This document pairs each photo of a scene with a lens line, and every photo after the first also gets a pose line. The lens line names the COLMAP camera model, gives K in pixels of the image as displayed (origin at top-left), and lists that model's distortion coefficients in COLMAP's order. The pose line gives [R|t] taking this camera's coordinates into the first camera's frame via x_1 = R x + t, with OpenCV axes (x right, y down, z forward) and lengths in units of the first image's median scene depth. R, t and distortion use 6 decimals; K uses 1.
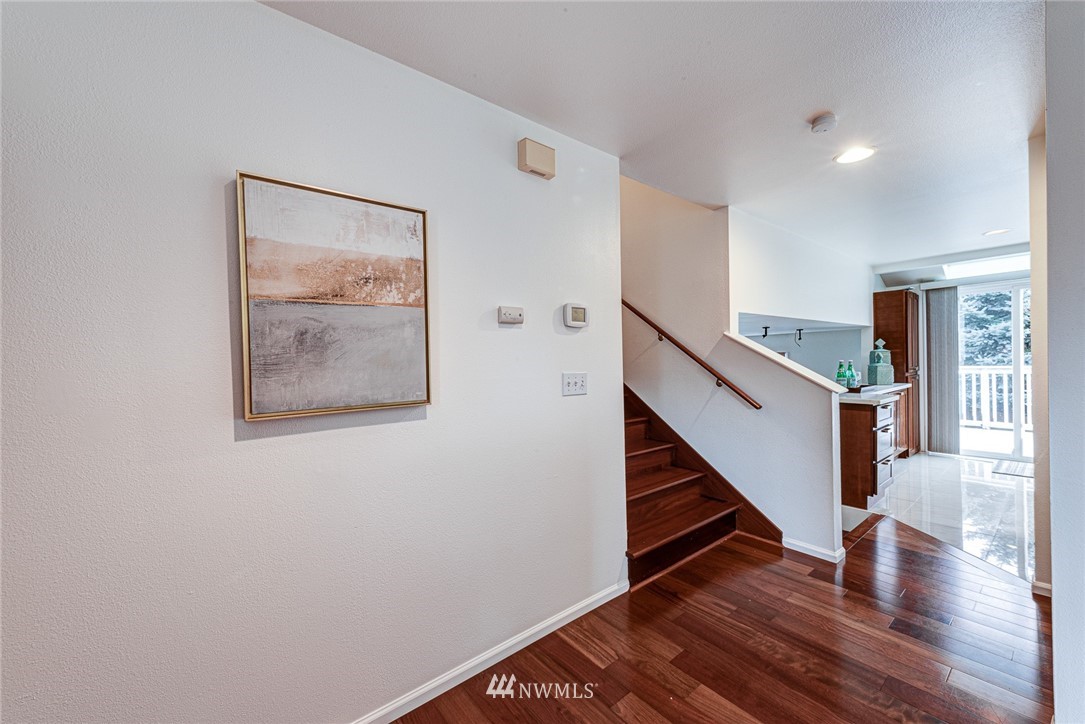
lens RADIAL K [[421.5, 0, 542.3], [0, 421.5, 364.8], [0, 0, 1]] dist [-0.000642, -0.000272]
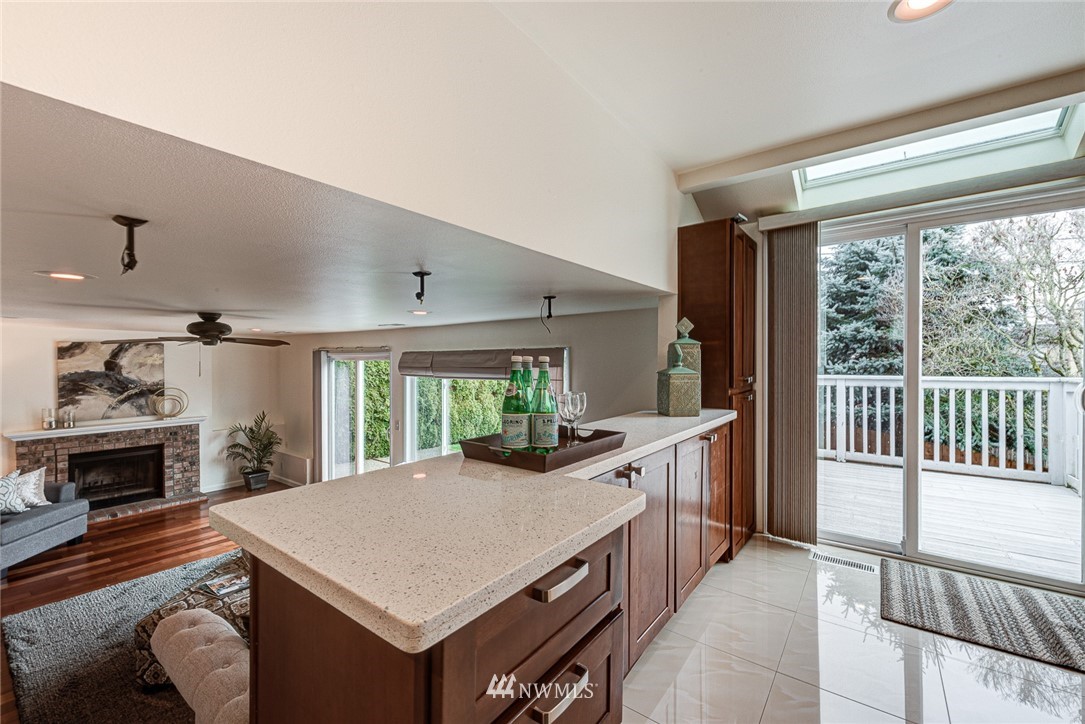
lens RADIAL K [[442.0, 0, 542.5], [0, 442.0, 362.0], [0, 0, 1]] dist [-0.000580, -0.000130]
pose [[0.970335, 0.021118, 0.240841, 0.503540], [-0.019276, 0.999764, -0.009999, -0.002397], [-0.240995, 0.005060, 0.970513, 0.527362]]
